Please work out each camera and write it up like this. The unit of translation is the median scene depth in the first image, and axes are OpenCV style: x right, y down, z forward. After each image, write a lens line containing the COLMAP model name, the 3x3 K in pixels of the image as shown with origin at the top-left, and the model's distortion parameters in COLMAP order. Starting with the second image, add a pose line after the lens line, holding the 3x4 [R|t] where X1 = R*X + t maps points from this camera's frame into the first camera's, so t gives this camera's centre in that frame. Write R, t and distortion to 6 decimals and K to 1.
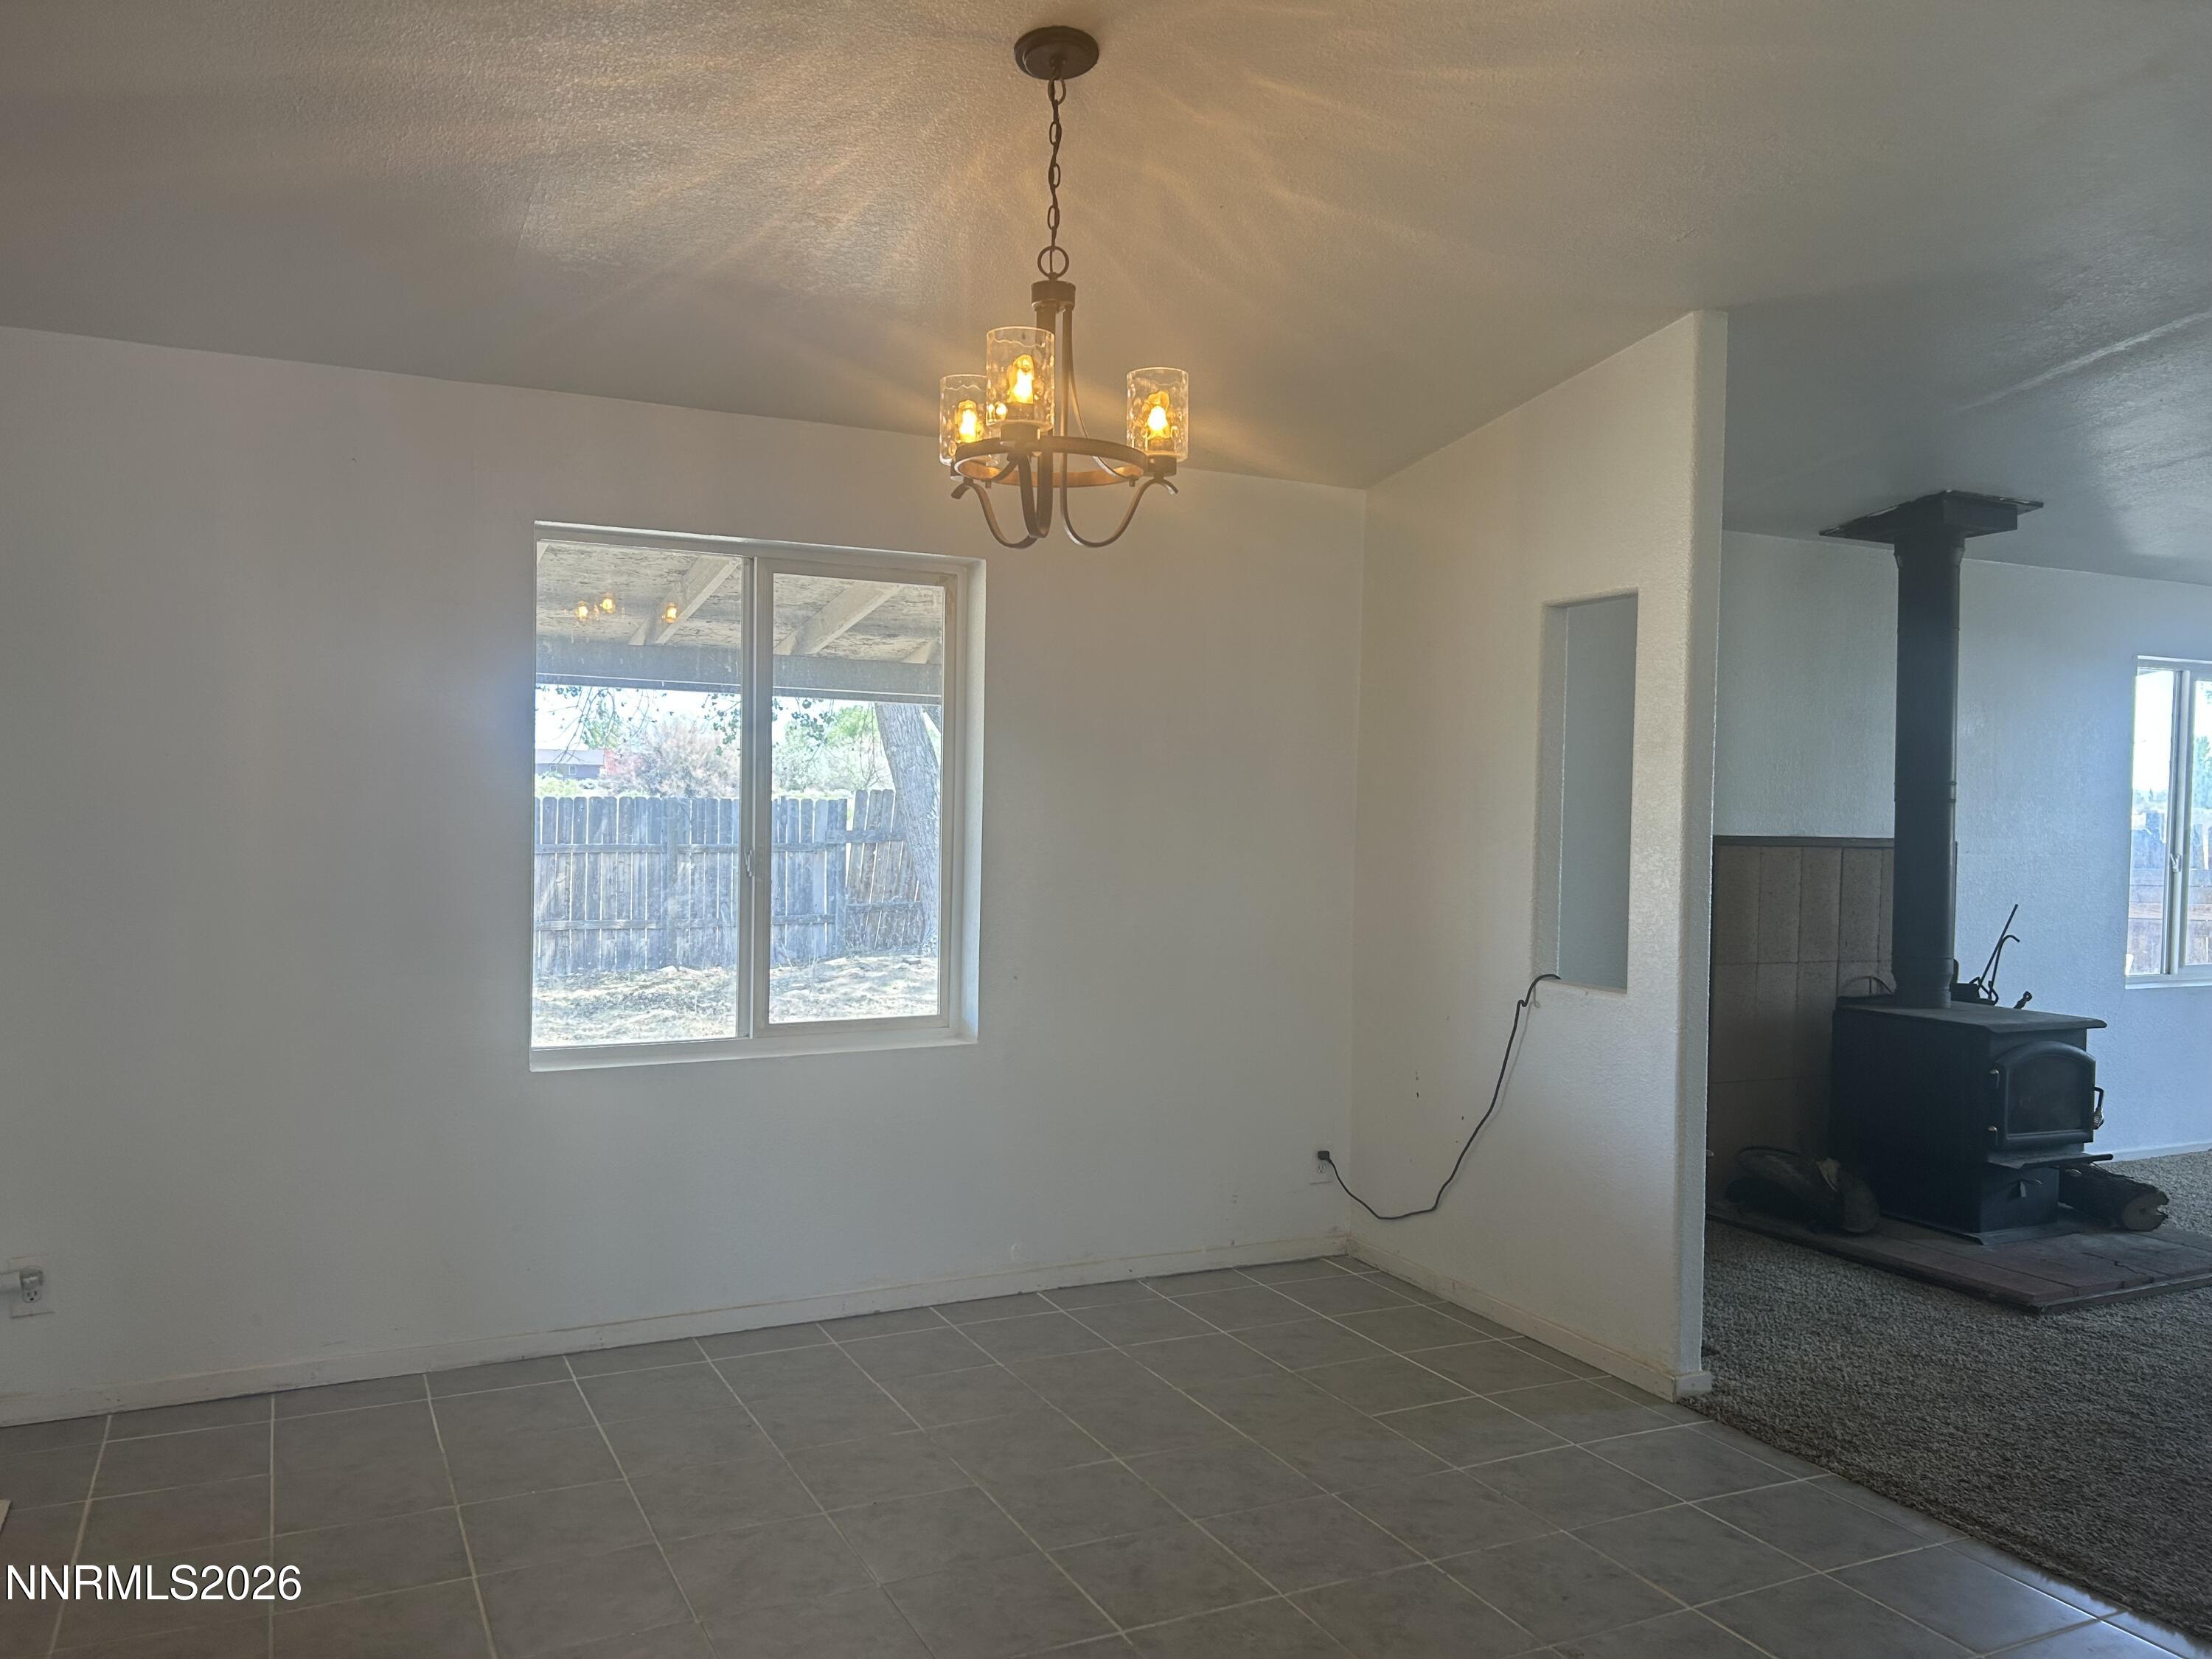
lens RADIAL K [[1652.0, 0, 1097.8], [0, 1652.0, 831.2], [0, 0, 1]] dist [0.035369, -0.035850]
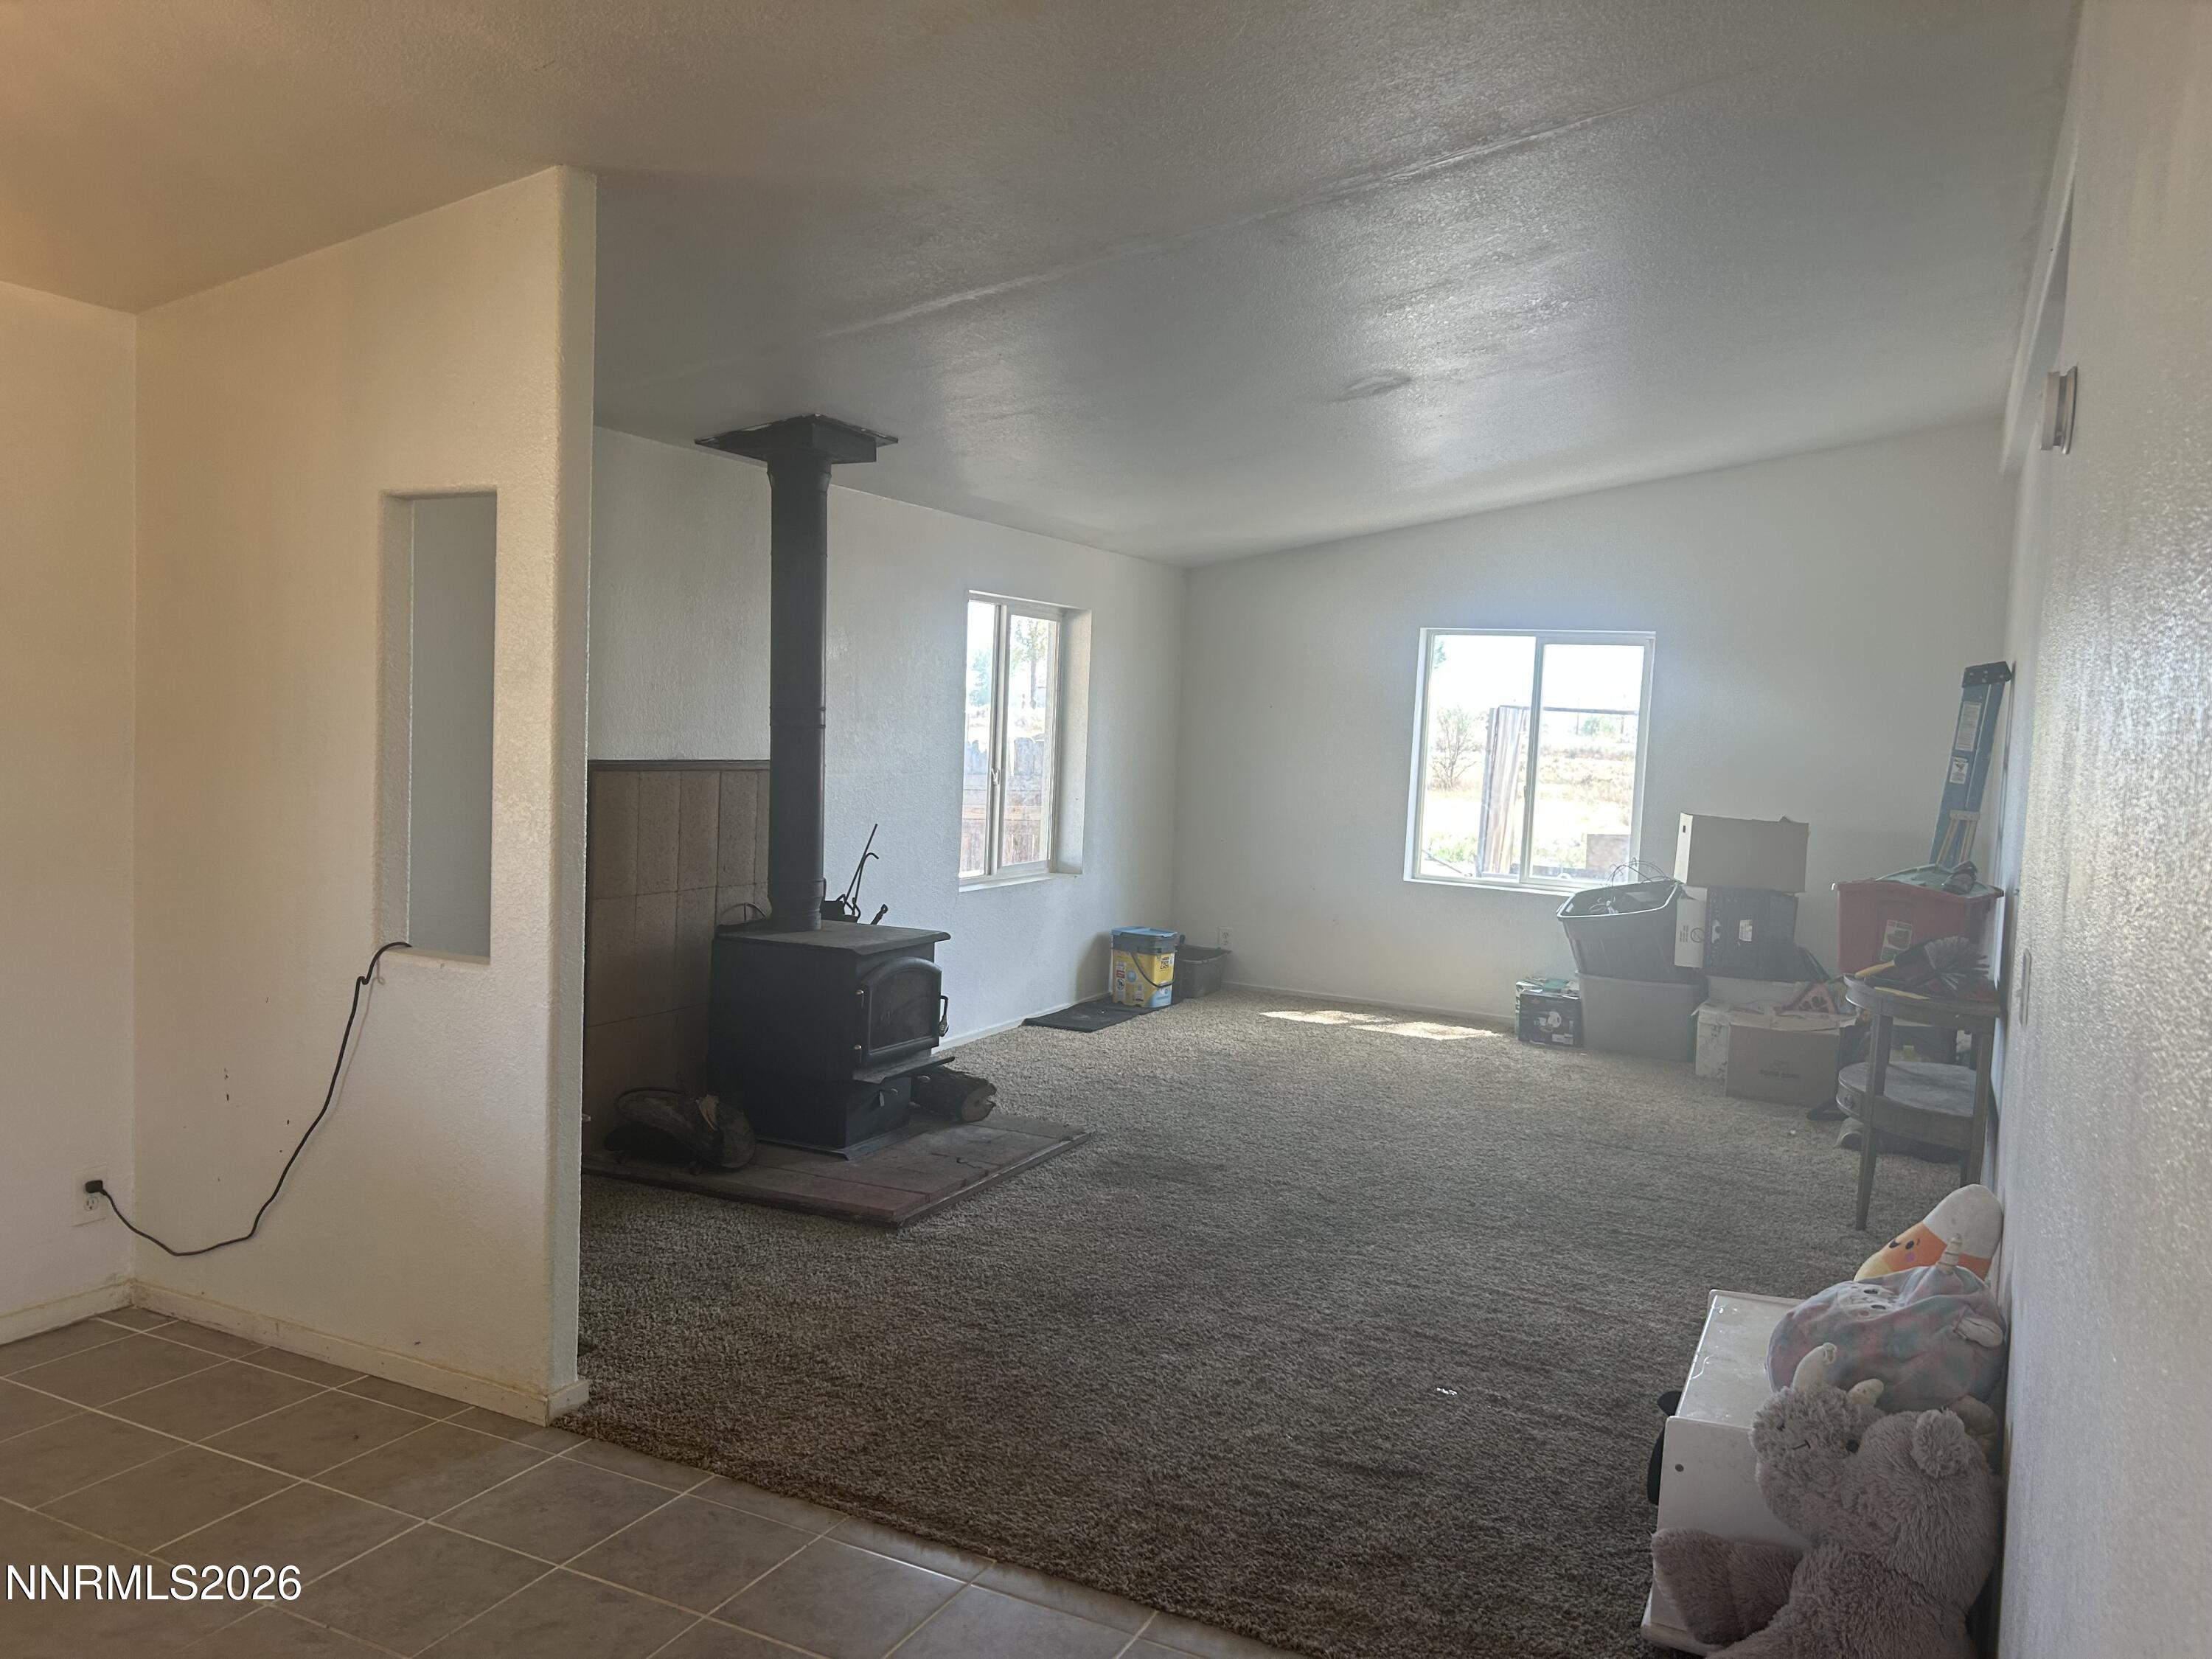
lens RADIAL K [[1652.0, 0, 1115.8], [0, 1652.0, 834.0], [0, 0, 1]] dist [0.035369, -0.035850]
pose [[0.790208, -0.030175, 0.612095, 0.045273], [-0.012309, 0.997804, 0.065081, -0.025568], [-0.612715, -0.058962, 0.788102, 0.113780]]
